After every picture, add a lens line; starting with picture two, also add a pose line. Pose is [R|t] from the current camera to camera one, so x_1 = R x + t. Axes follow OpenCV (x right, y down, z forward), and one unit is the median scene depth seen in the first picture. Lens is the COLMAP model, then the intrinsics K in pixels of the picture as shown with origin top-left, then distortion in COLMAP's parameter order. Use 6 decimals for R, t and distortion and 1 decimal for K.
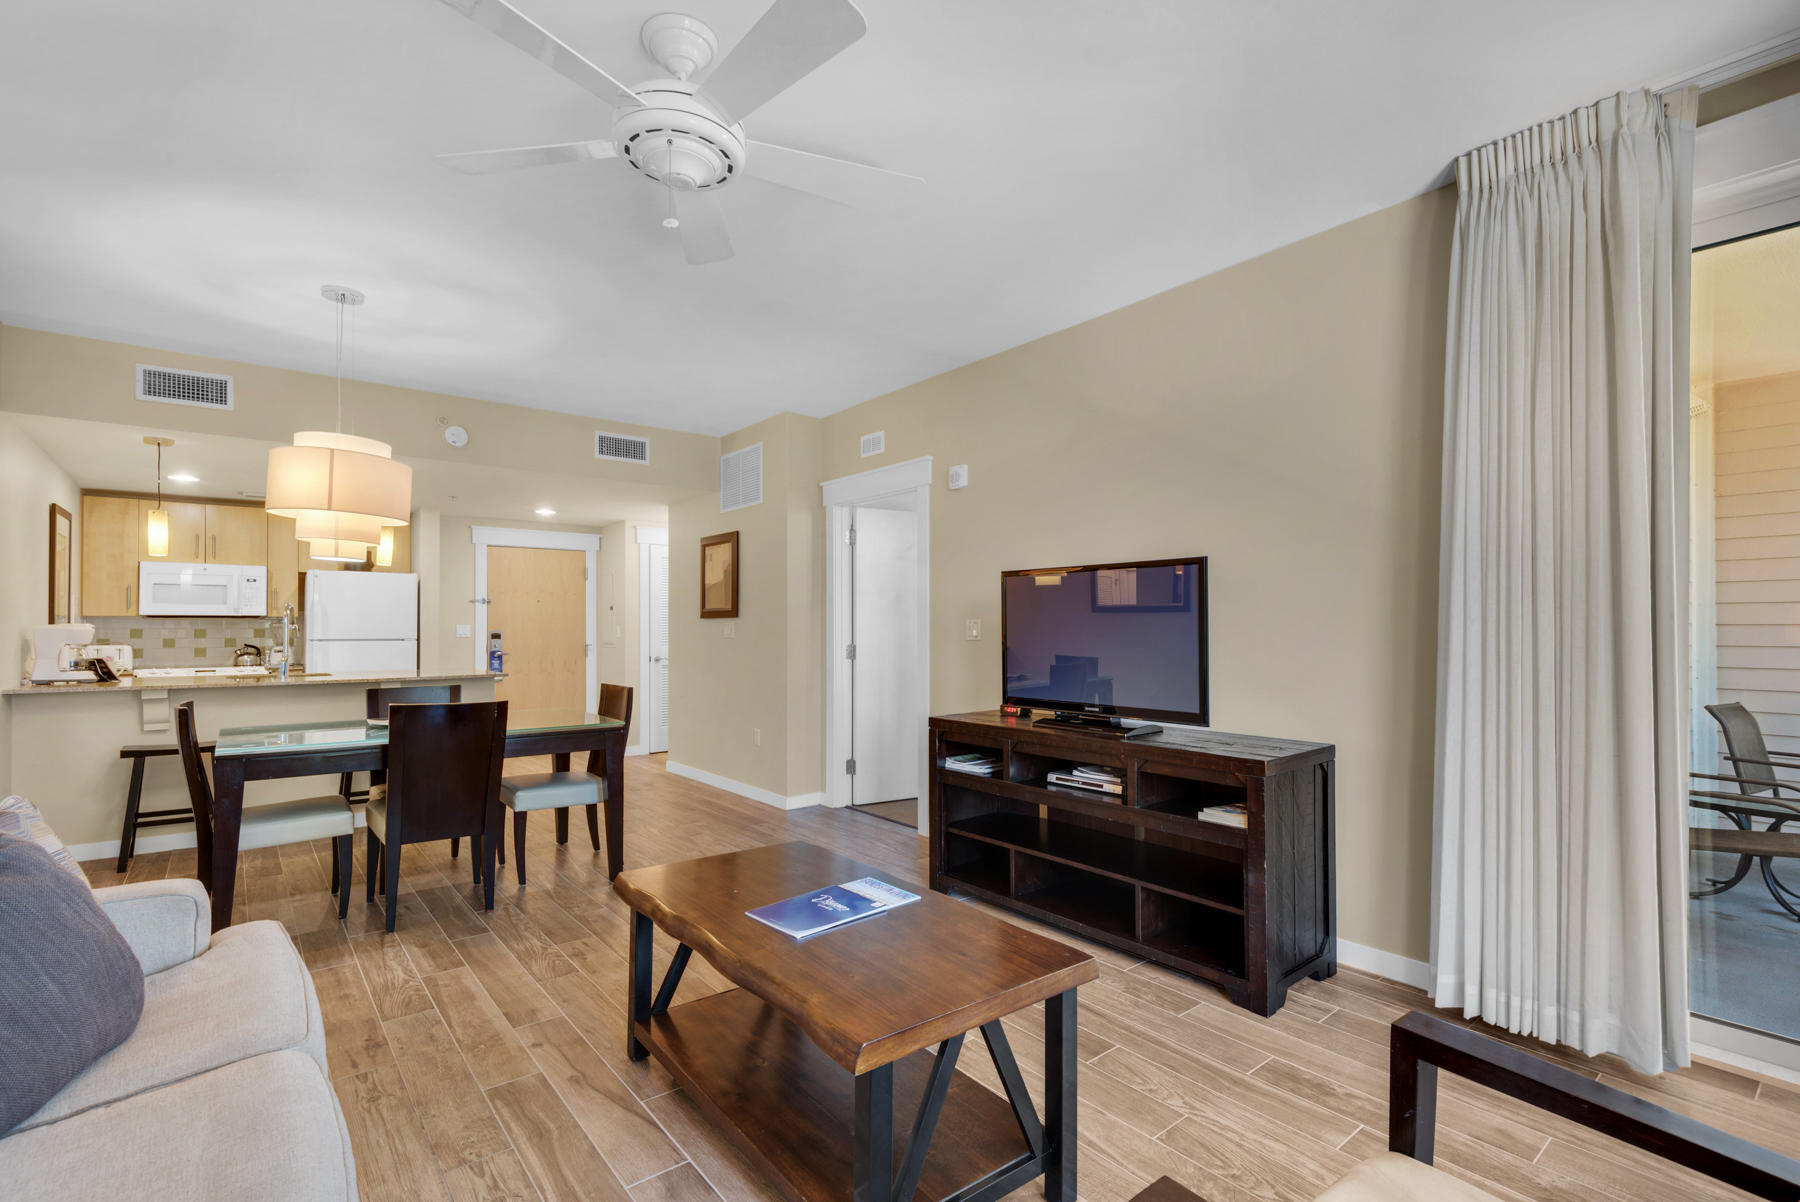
lens RADIAL K [[822.7, 0, 892.4], [0, 822.7, 620.7], [0, 0, 1]] dist [0.016792, -0.005683]
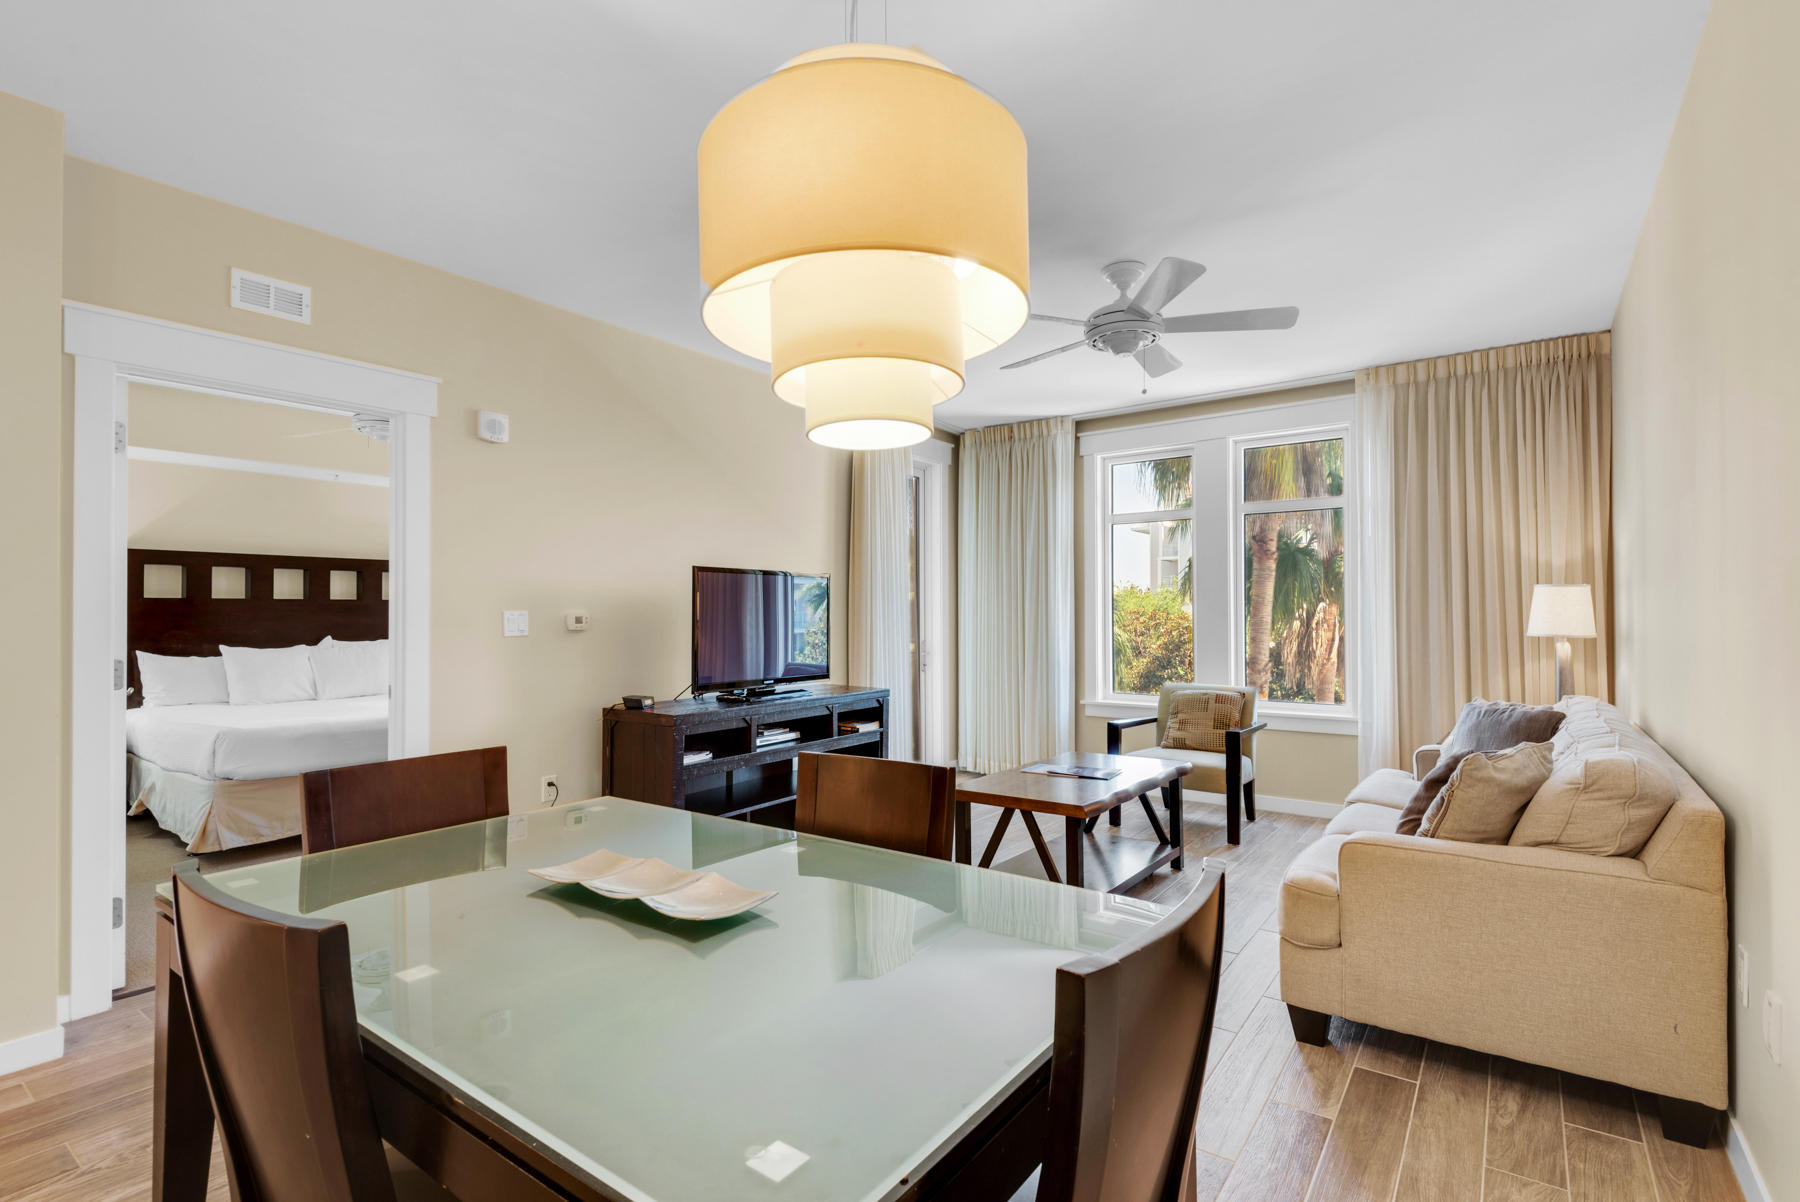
lens RADIAL K [[836.9, 0, 891.4], [0, 836.9, 614.6], [0, 0, 1]] dist [0.027256, -0.000558]
pose [[-0.251631, 0.000439, 0.967823, -0.562076], [-0.005293, 0.999984, -0.001829, 0.001555], [-0.967809, -0.005583, -0.251625, 0.596735]]
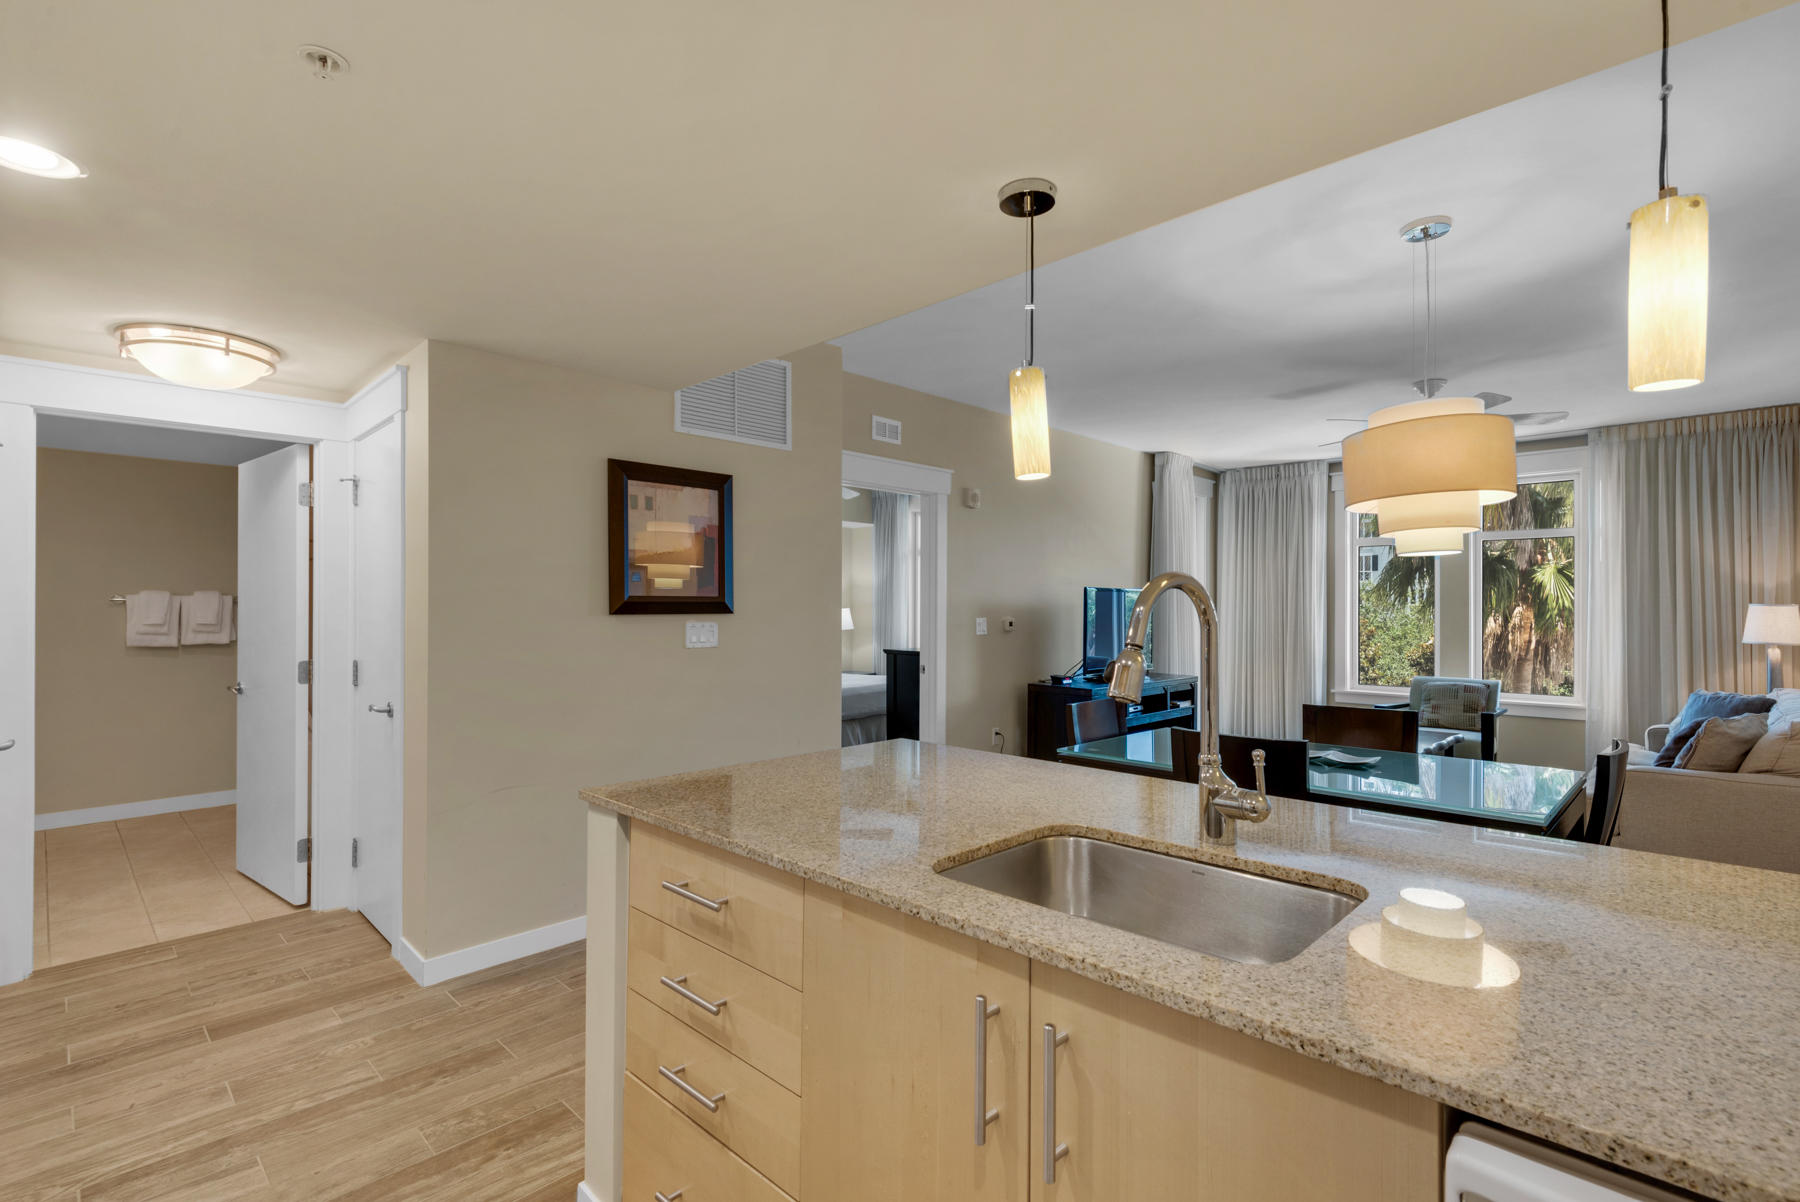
lens RADIAL K [[822.7, 0, 898.2], [0, 822.7, 616.6], [0, 0, 1]] dist [0.016792, -0.005683]
pose [[-0.115603, -0.008040, 0.993263, -0.774393], [-0.012253, 0.999903, 0.006667, -0.006864], [-0.993220, -0.011400, -0.115690, 0.885702]]
